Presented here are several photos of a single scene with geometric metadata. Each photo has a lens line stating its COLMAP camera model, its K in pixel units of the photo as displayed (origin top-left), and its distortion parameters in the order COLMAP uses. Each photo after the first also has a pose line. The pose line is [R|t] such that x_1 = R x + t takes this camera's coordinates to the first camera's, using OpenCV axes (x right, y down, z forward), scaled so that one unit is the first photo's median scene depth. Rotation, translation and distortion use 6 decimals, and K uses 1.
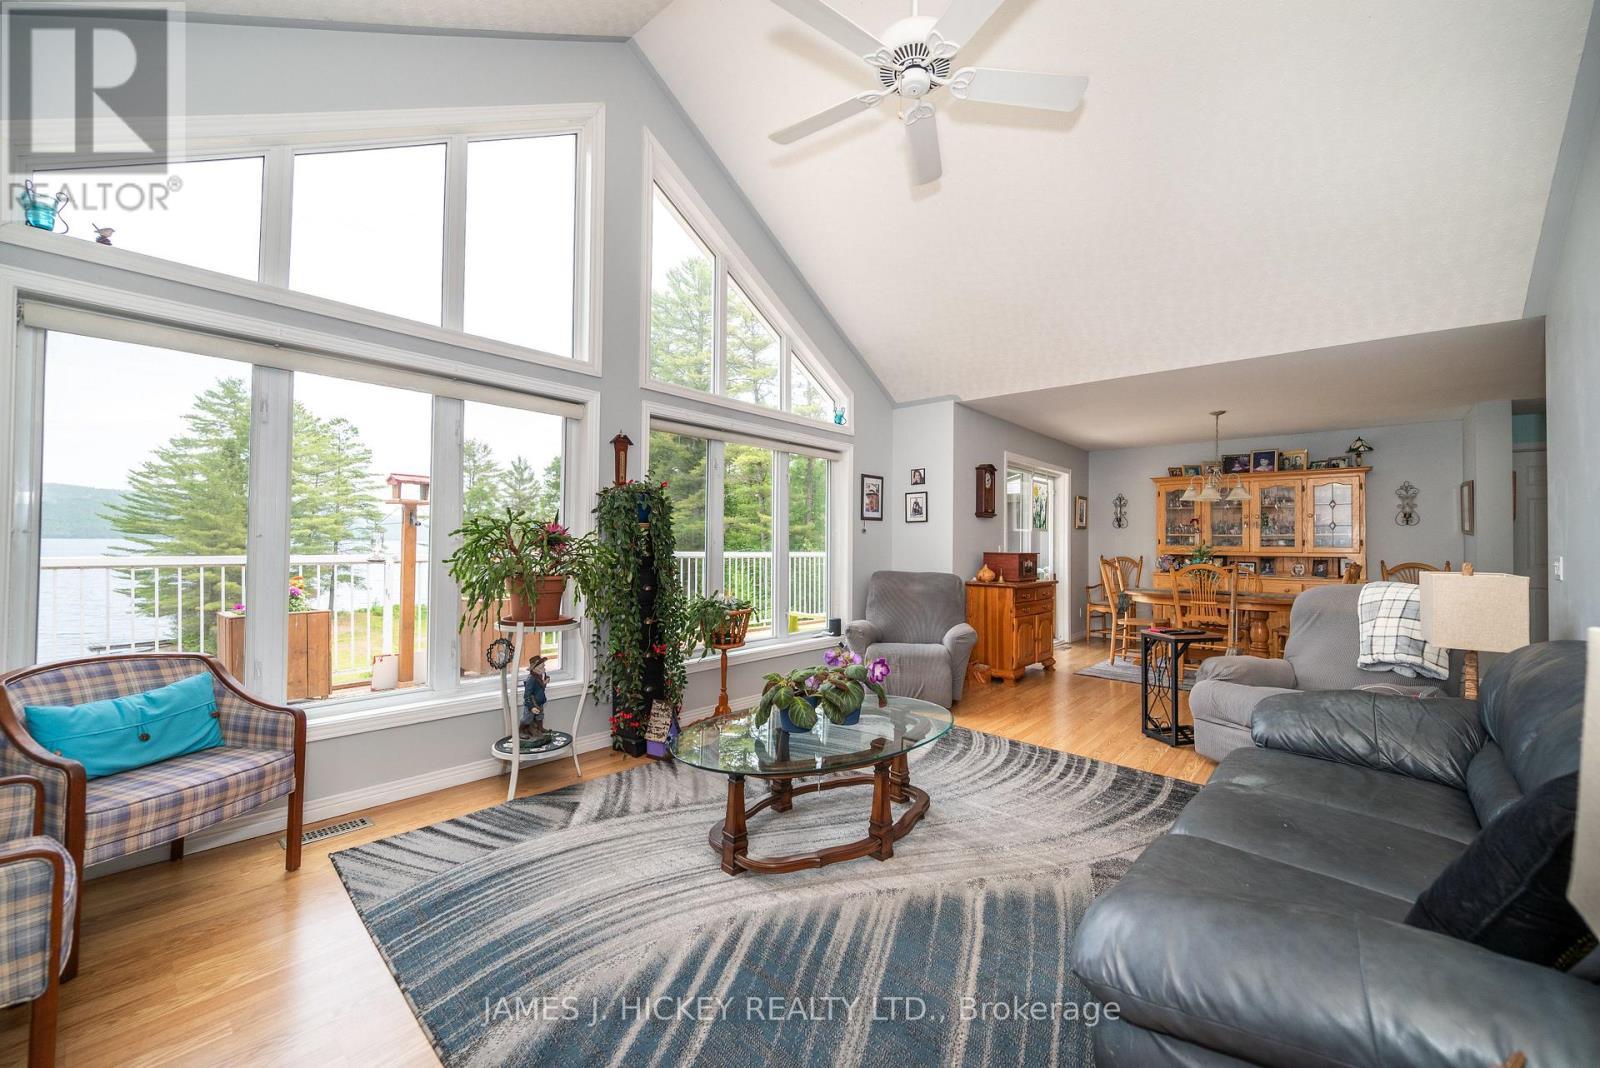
lens RADIAL K [[634.6, 0, 805.7], [0, 634.6, 533.1], [0, 0, 1]] dist [-0.001176, 0.000102]
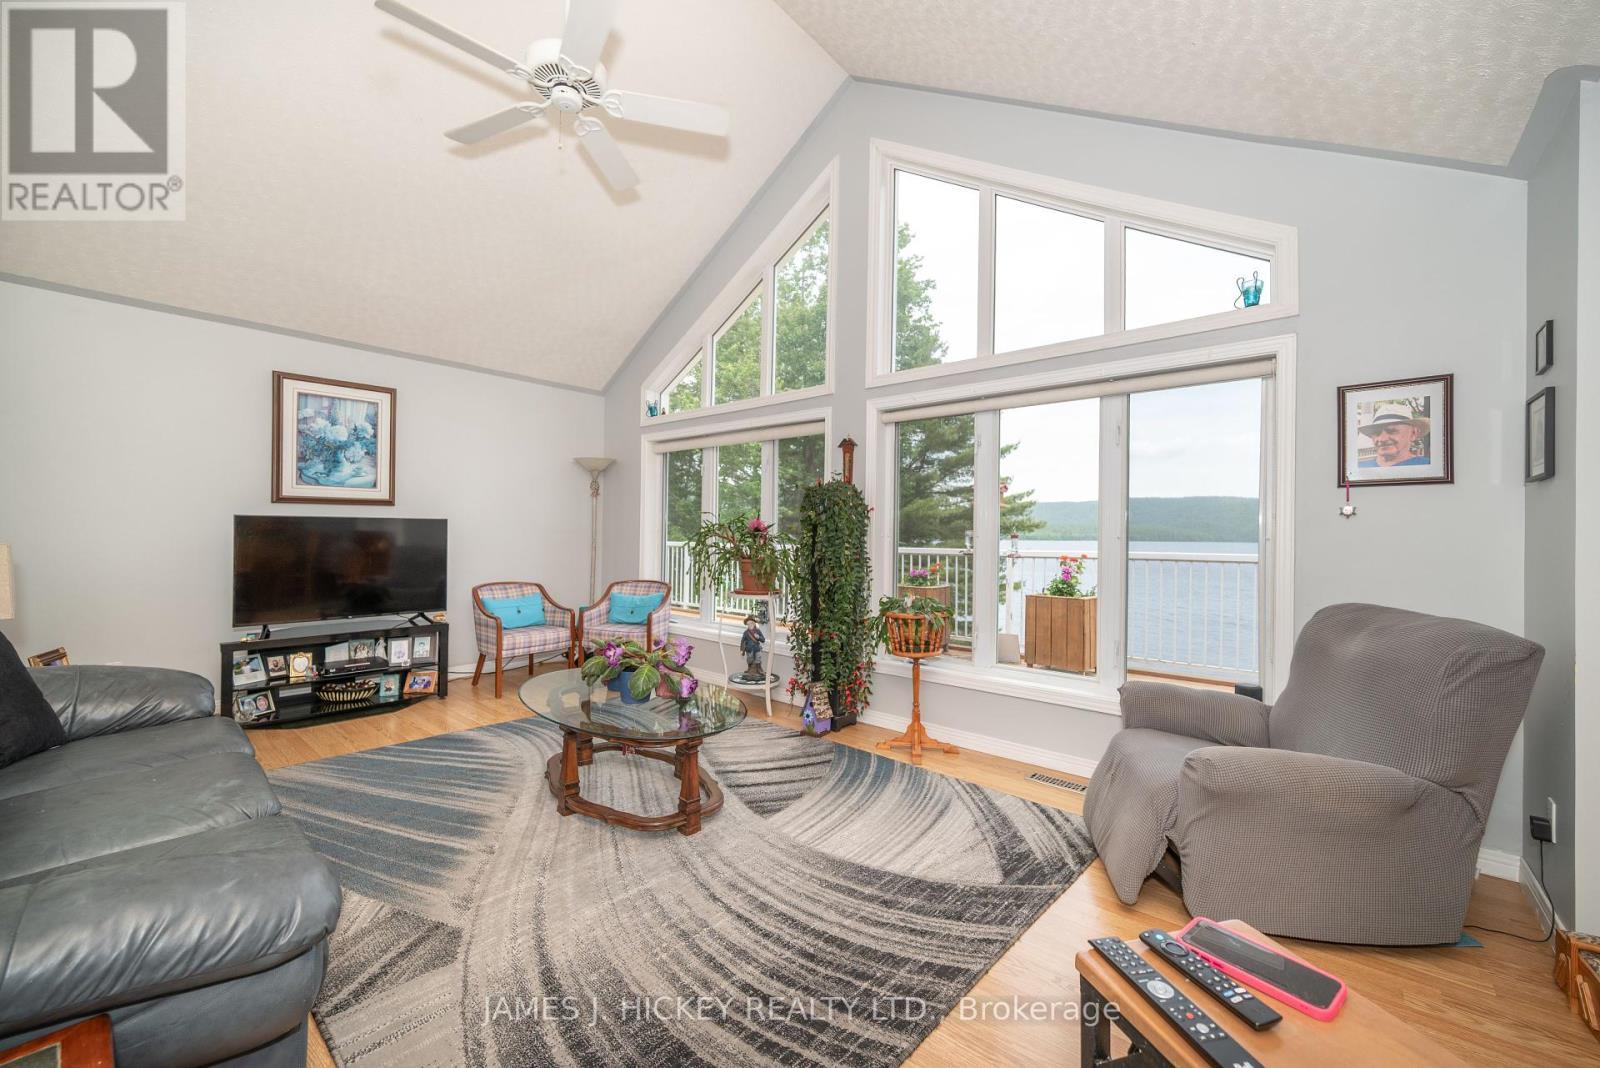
lens RADIAL K [[634.6, 0, 806.1], [0, 634.6, 535.2], [0, 0, 1]] dist [-0.001176, 0.000102]
pose [[0.000347, -0.015908, -0.999873, 0.835116], [0.002493, 0.999870, -0.015907, 0.029394], [0.999997, -0.002488, 0.000387, 0.957431]]
